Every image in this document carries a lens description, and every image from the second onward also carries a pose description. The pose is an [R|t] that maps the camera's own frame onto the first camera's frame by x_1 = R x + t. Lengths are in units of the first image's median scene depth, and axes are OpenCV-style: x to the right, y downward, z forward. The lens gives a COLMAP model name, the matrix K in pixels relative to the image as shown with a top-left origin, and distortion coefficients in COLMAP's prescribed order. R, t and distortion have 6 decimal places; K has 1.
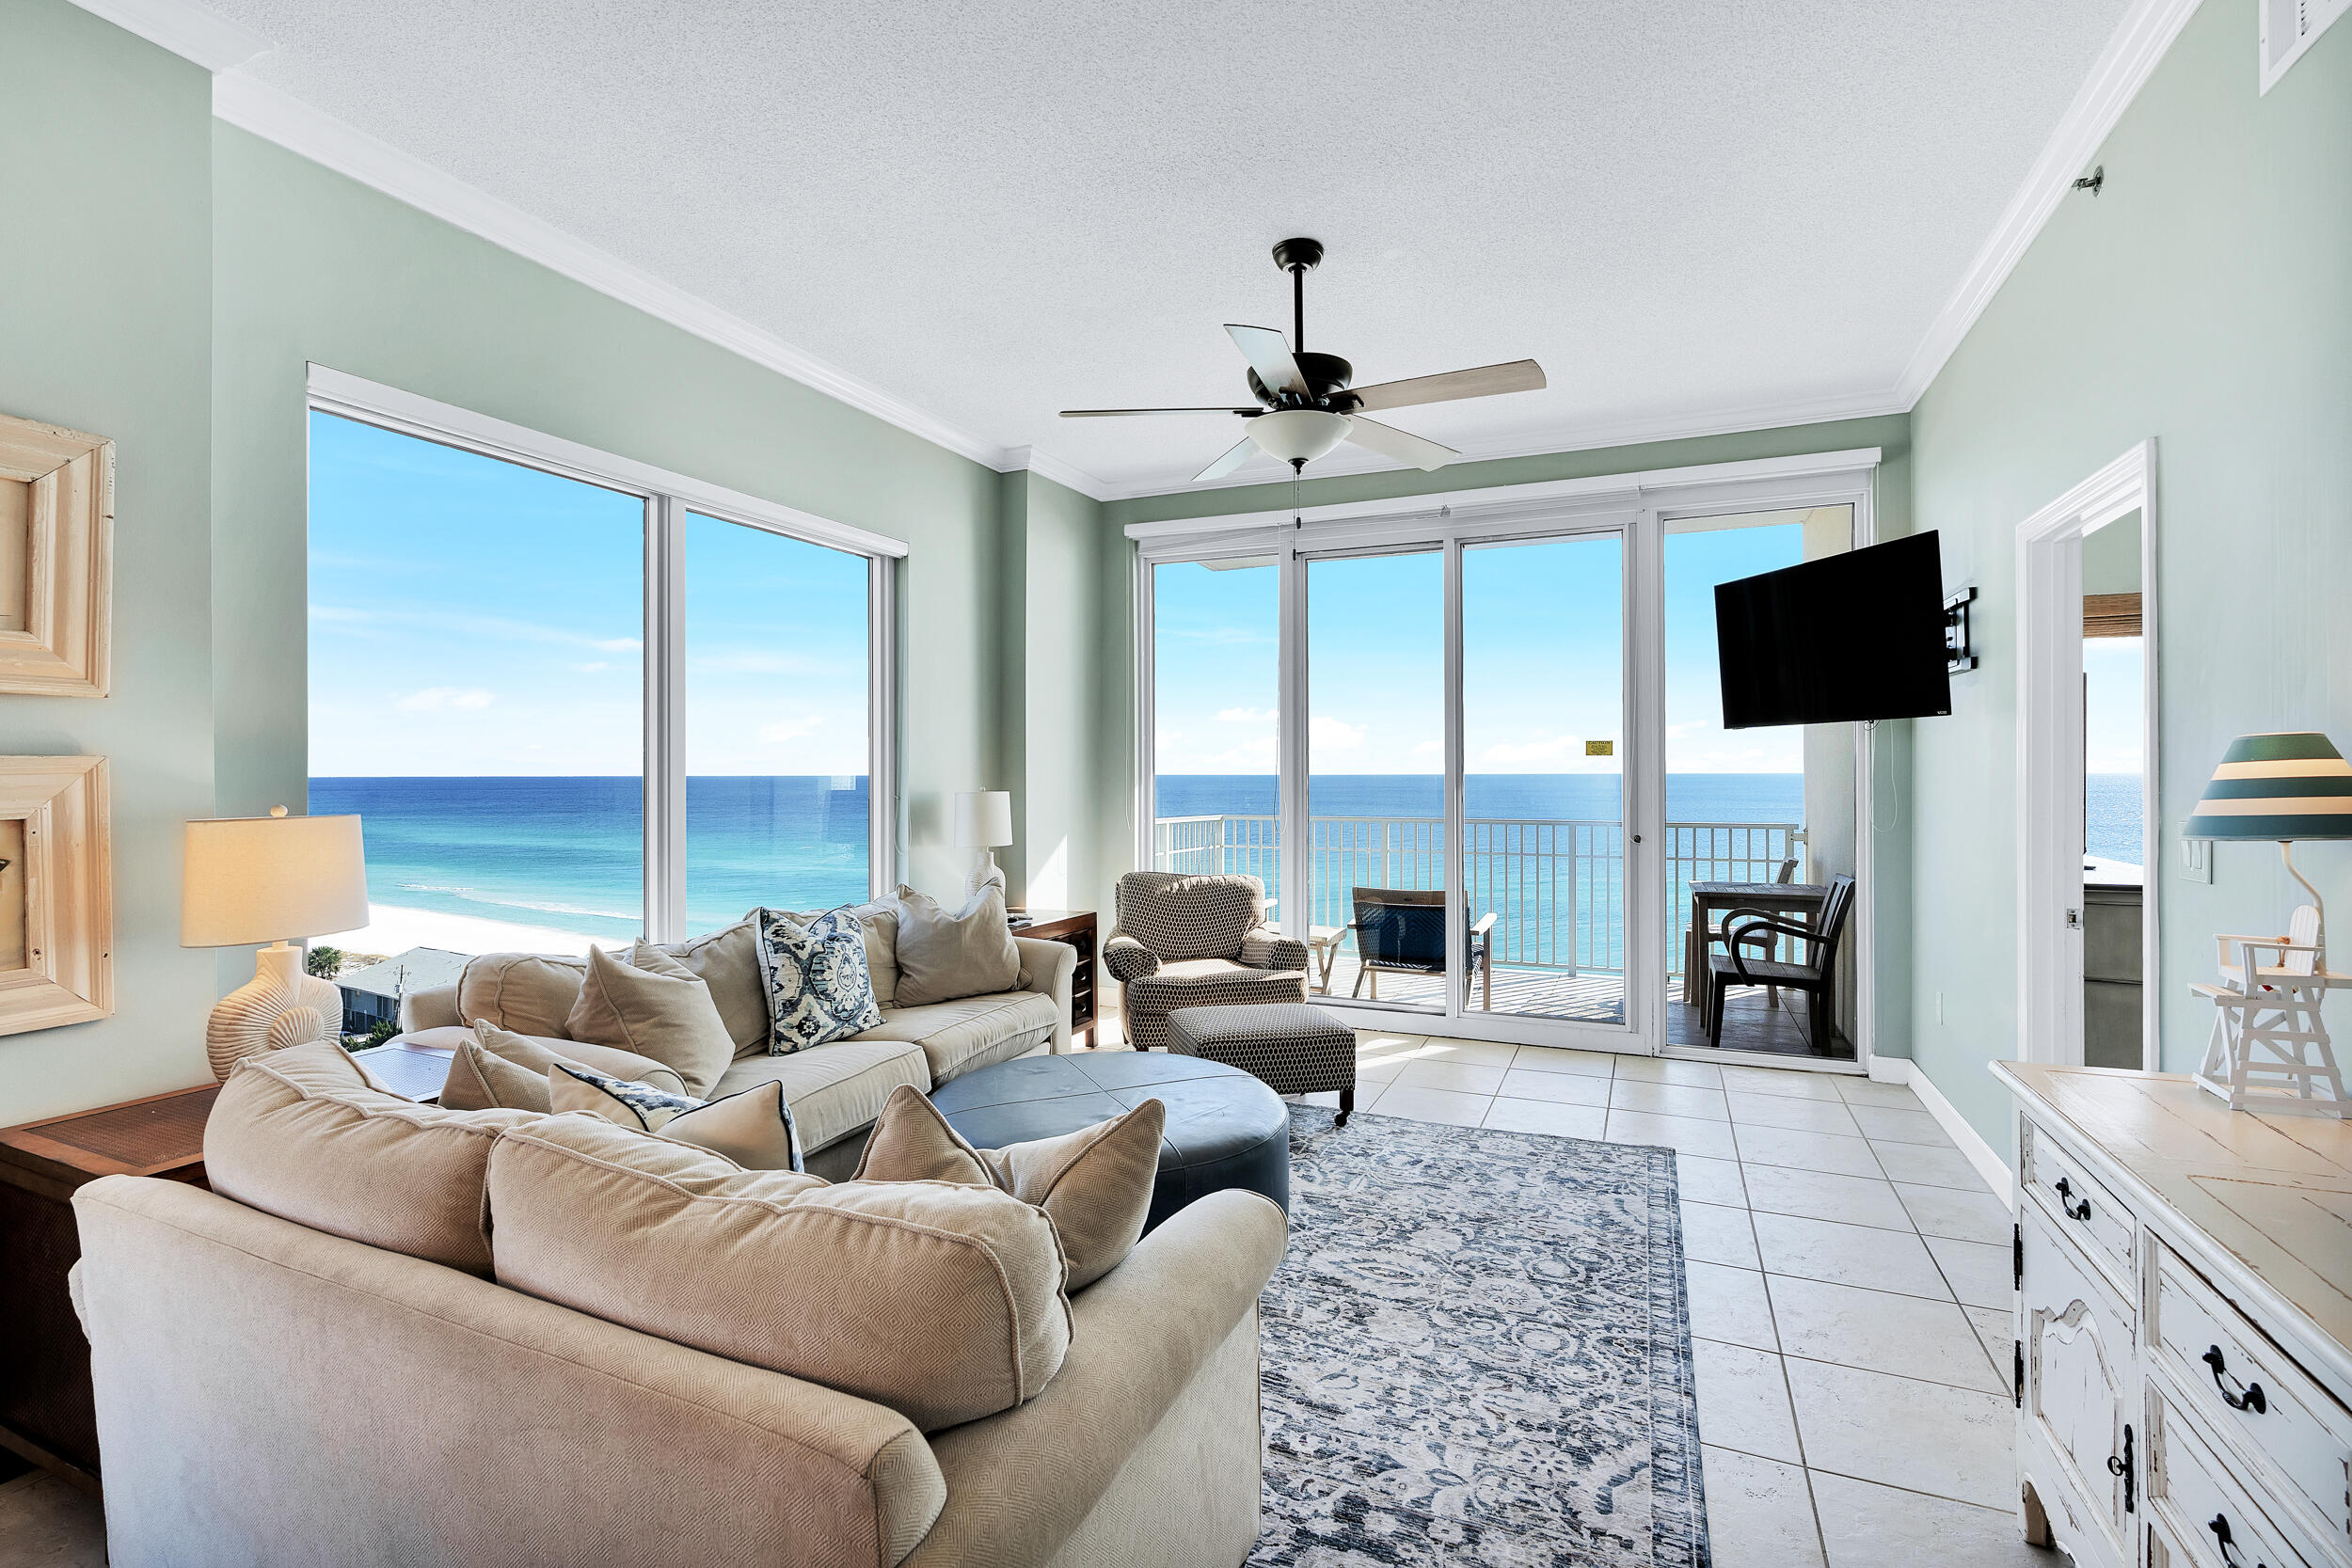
lens RADIAL K [[1059.4, 0, 1182.0], [0, 1059.4, 771.1], [0, 0, 1]] dist [-0.020270, 0.008680]
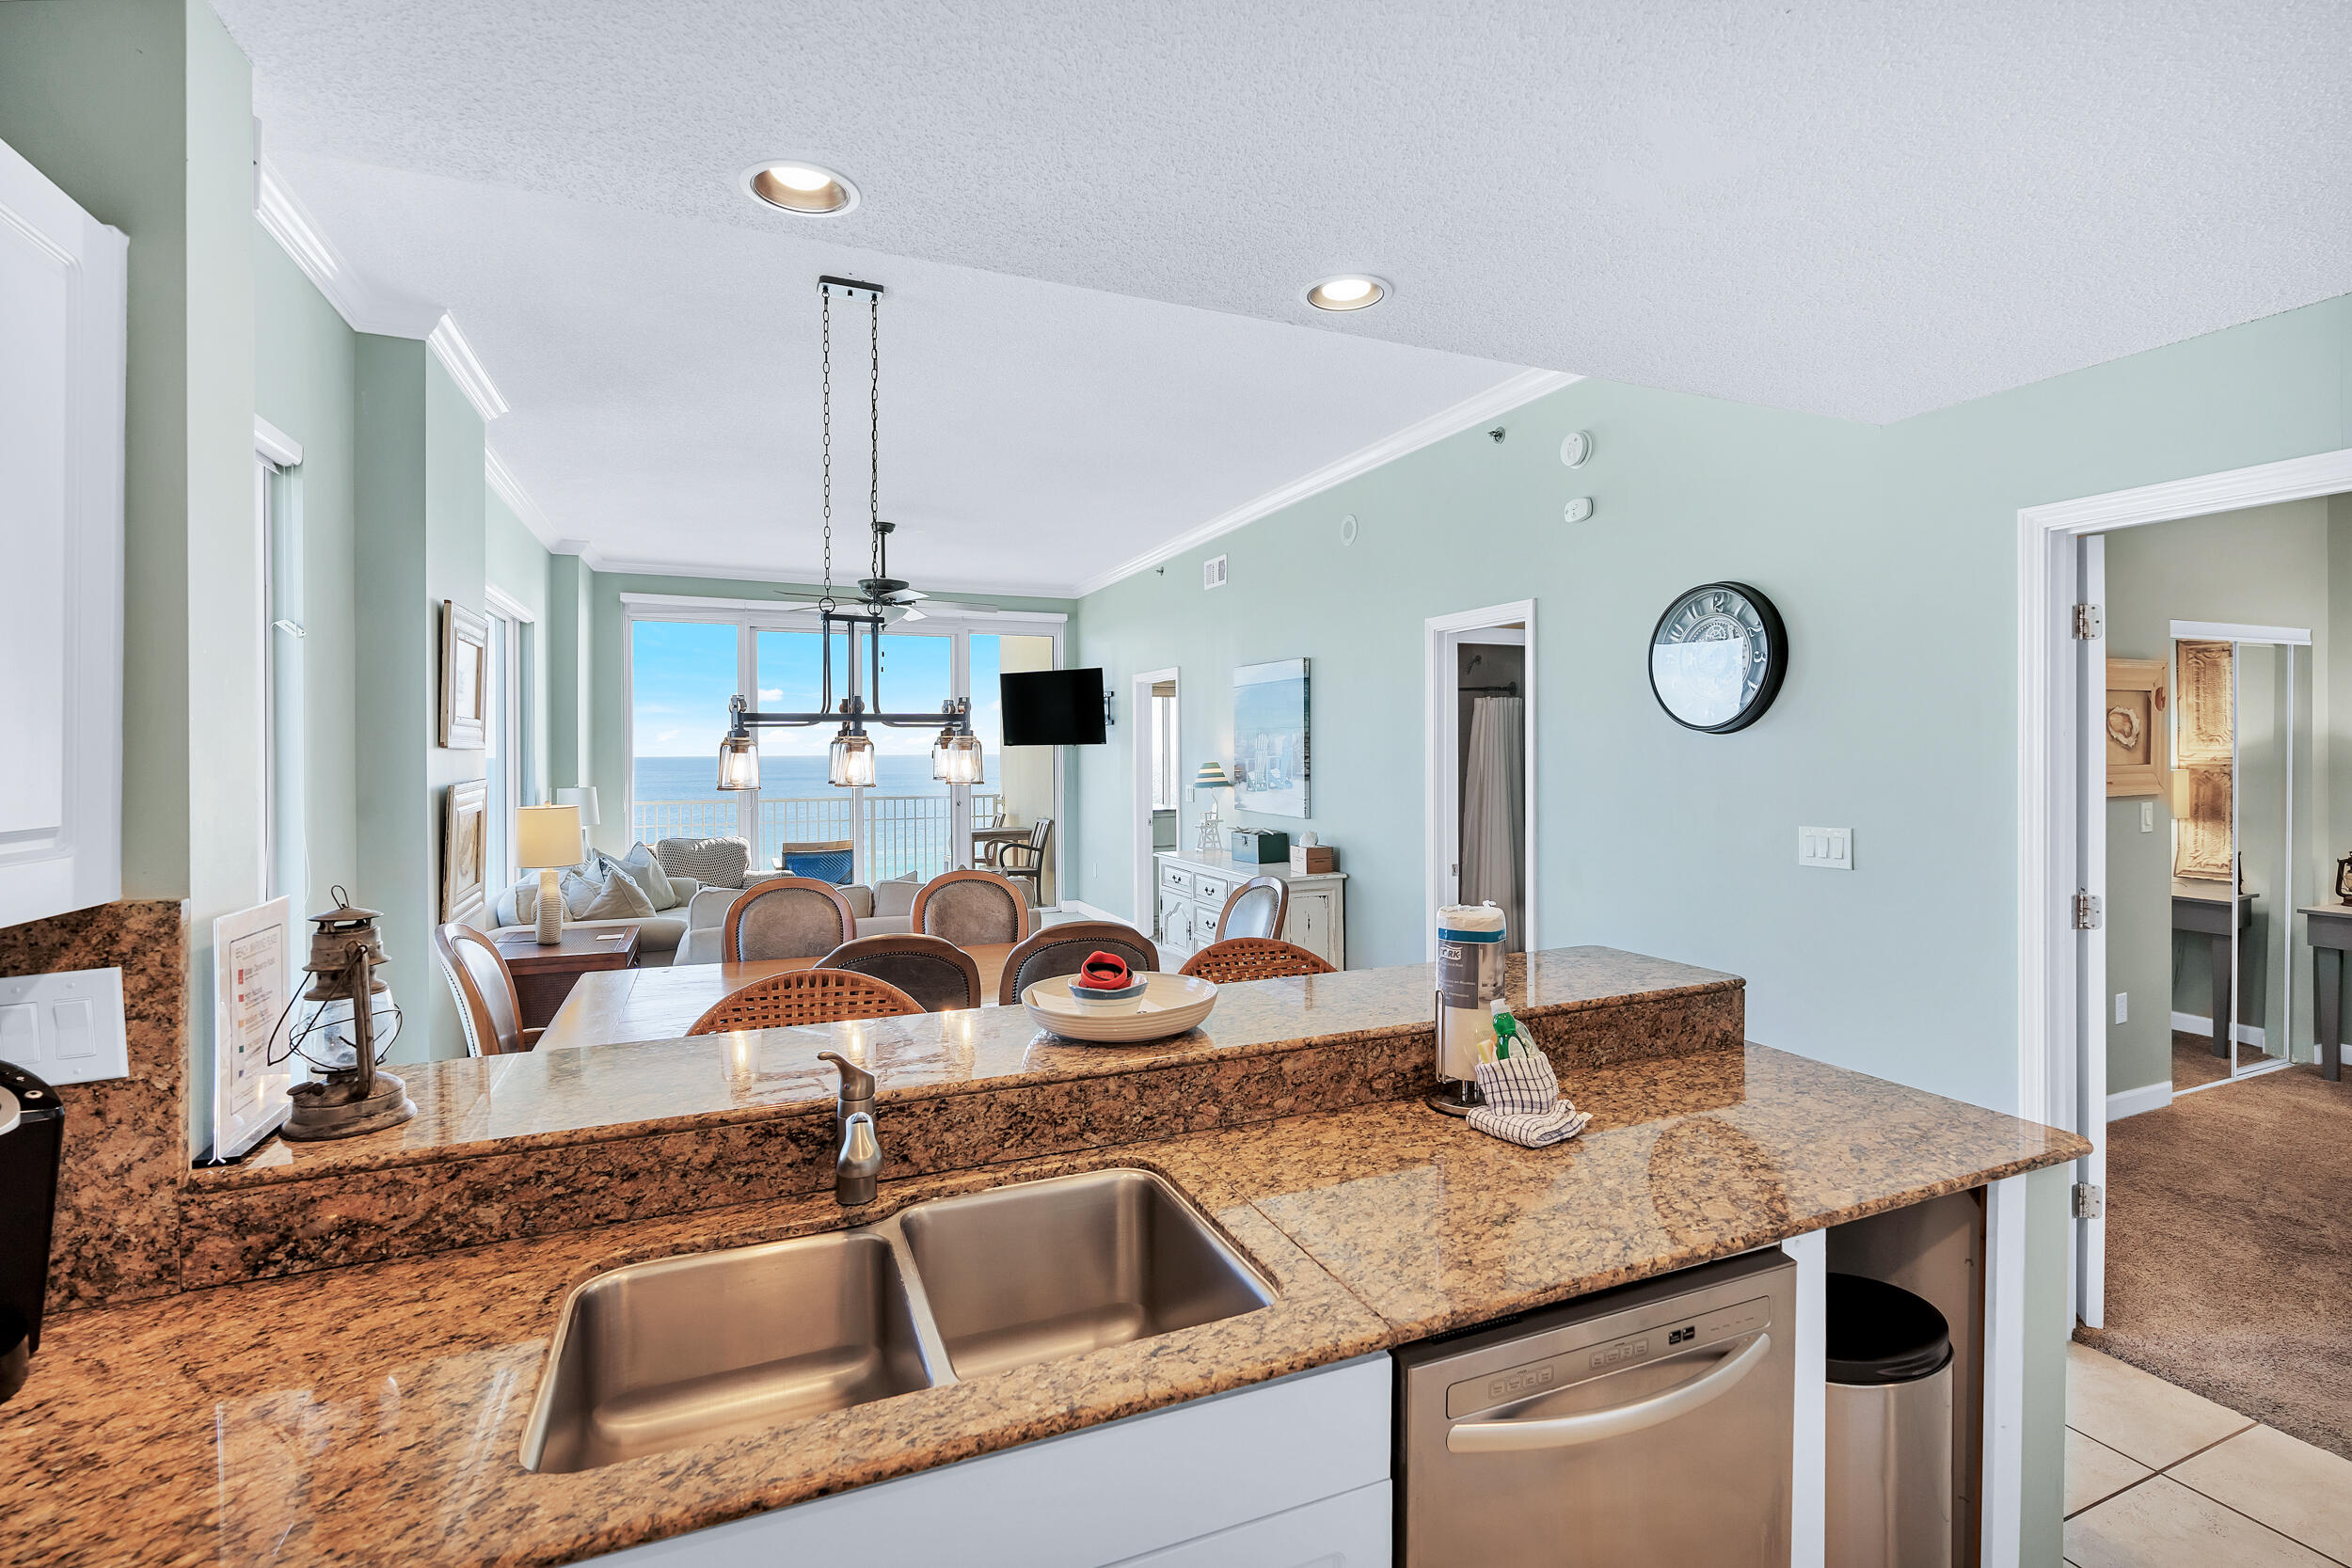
lens RADIAL K [[1072.9, 0, 1191.3], [0, 1072.9, 745.6], [0, 0, 1]] dist [-0.012210, -0.000158]
pose [[0.675663, -0.000306, 0.737211, -0.916474], [0.005841, 0.999971, -0.004938, -0.034499], [-0.737188, 0.007643, 0.675645, -0.781472]]
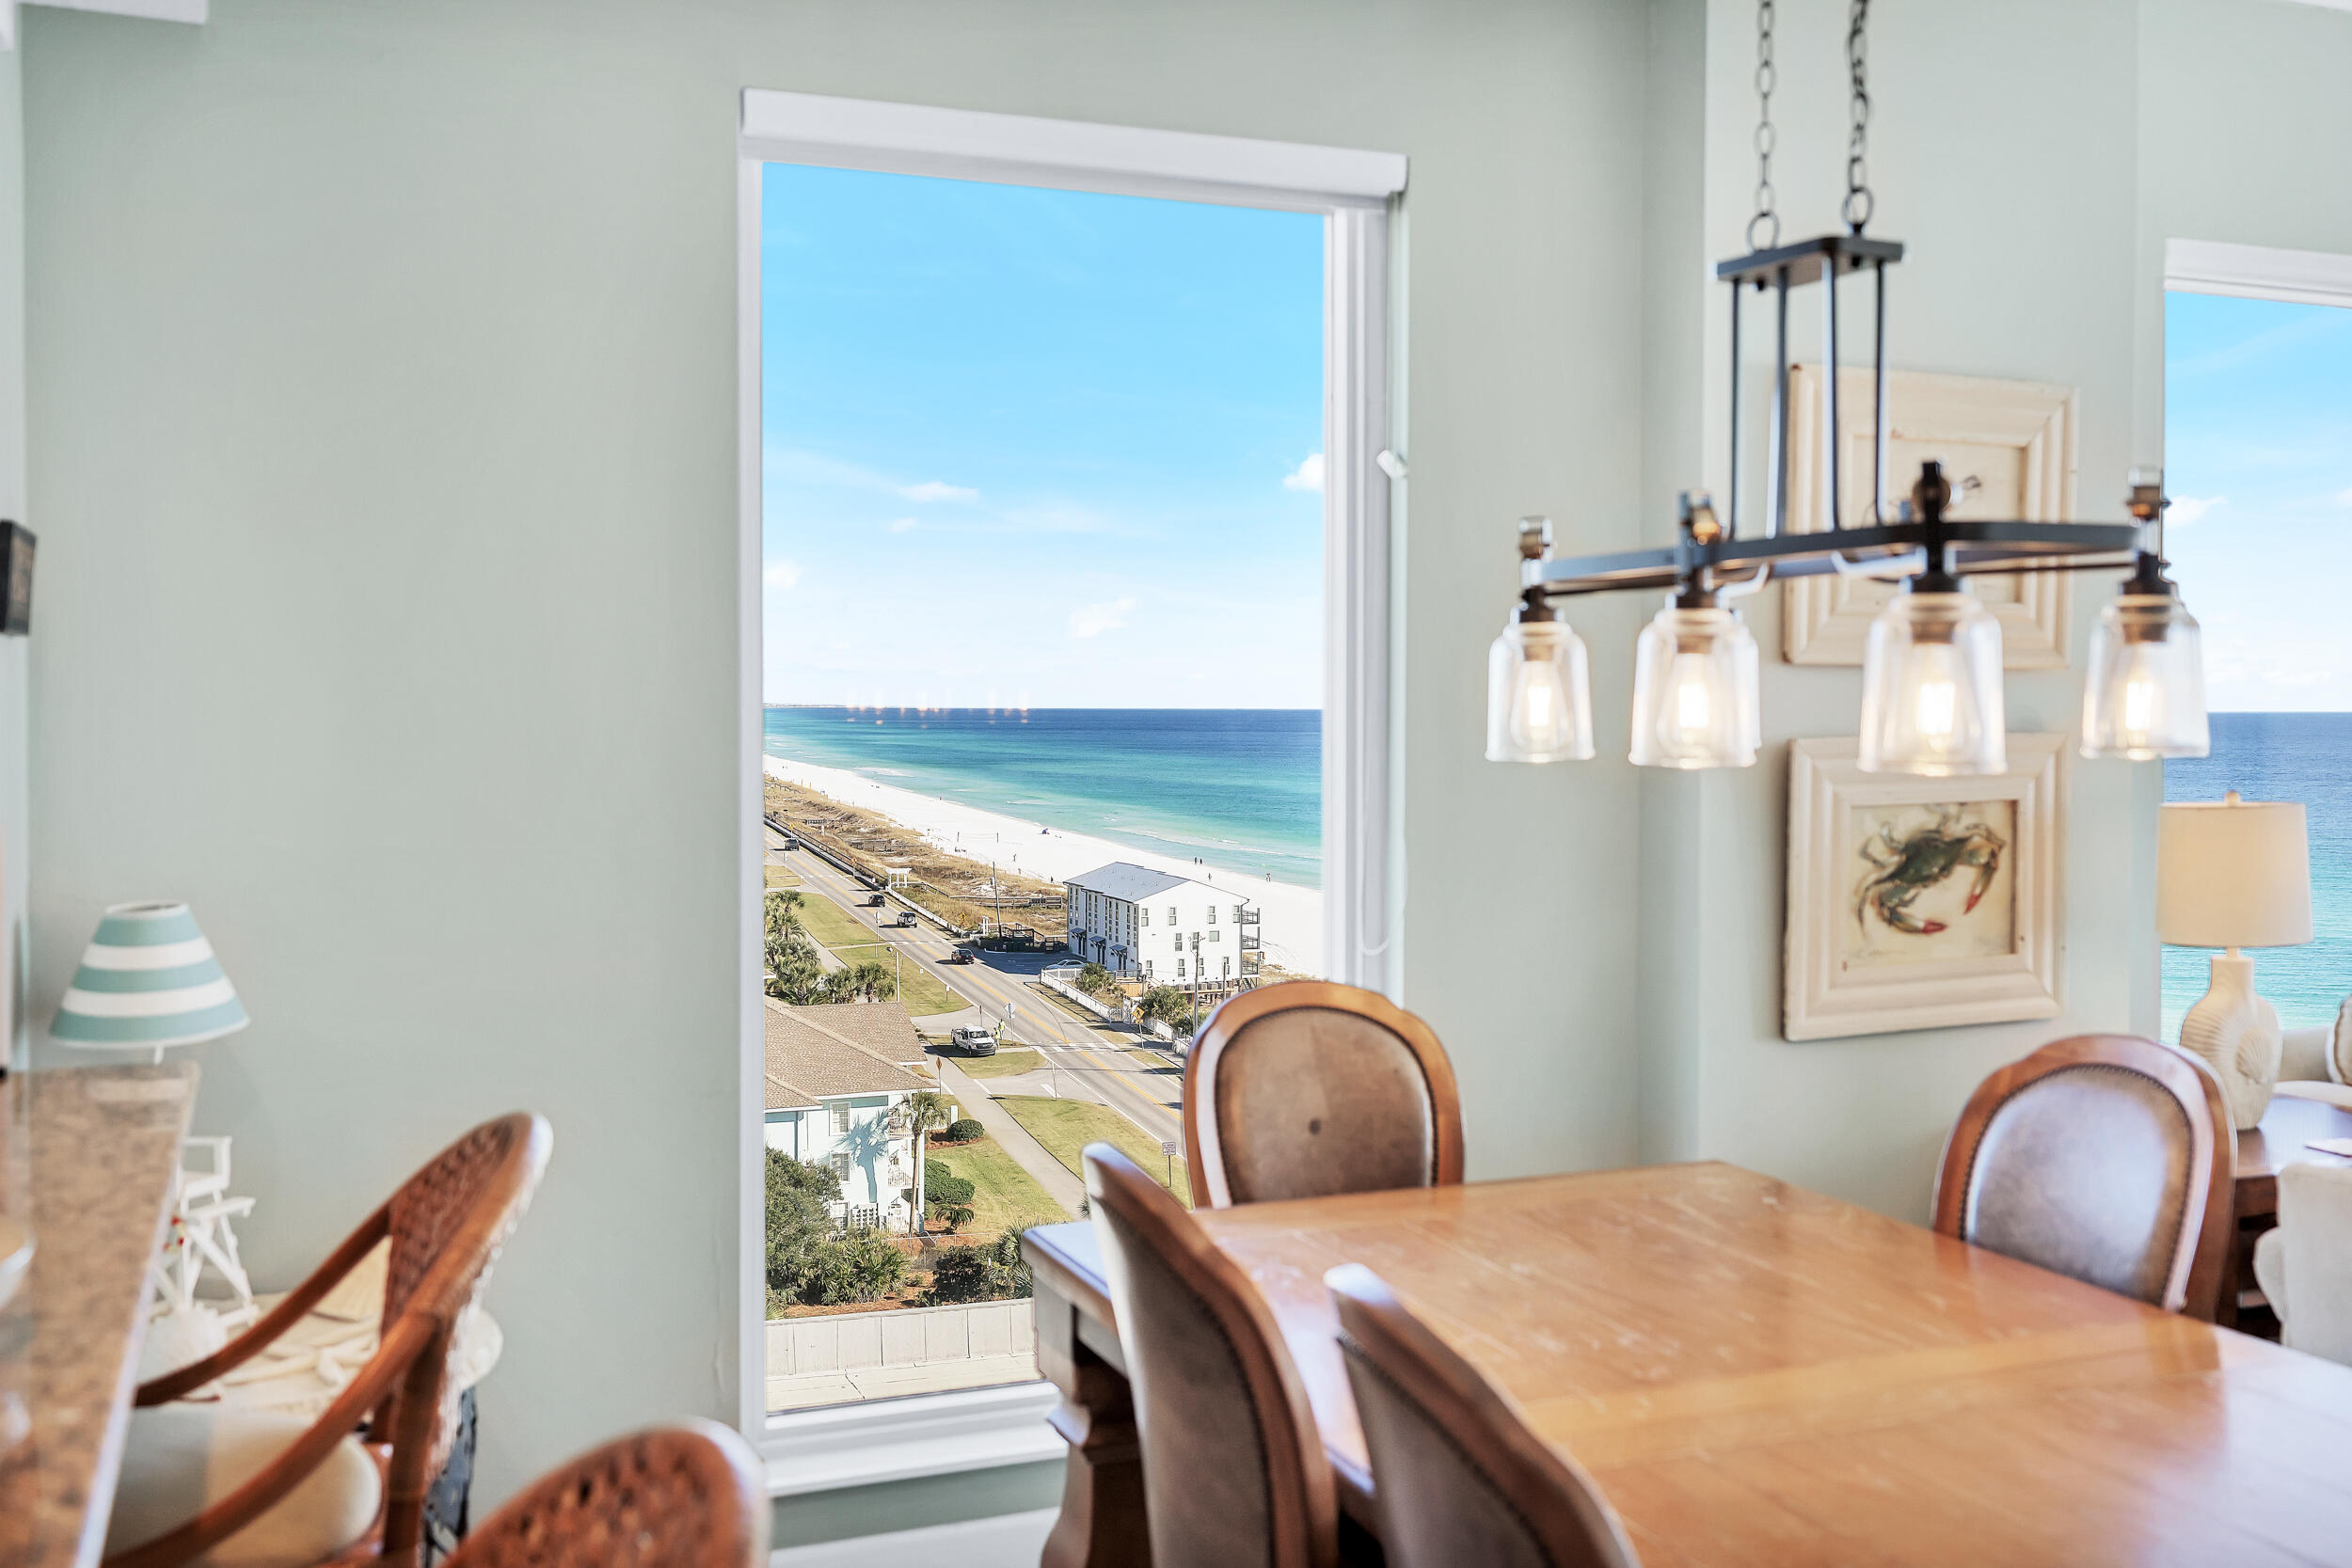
lens RADIAL K [[2218.8, 0, 1182.3], [0, 2218.8, 724.7], [0, 0, 1]] dist [0.002067, 0.000114]
pose [[0.719104, 0.009574, -0.694837, -0.129540], [-0.002394, 0.999933, 0.011300, -0.023163], [0.694898, -0.006463, 0.719079, -0.530396]]
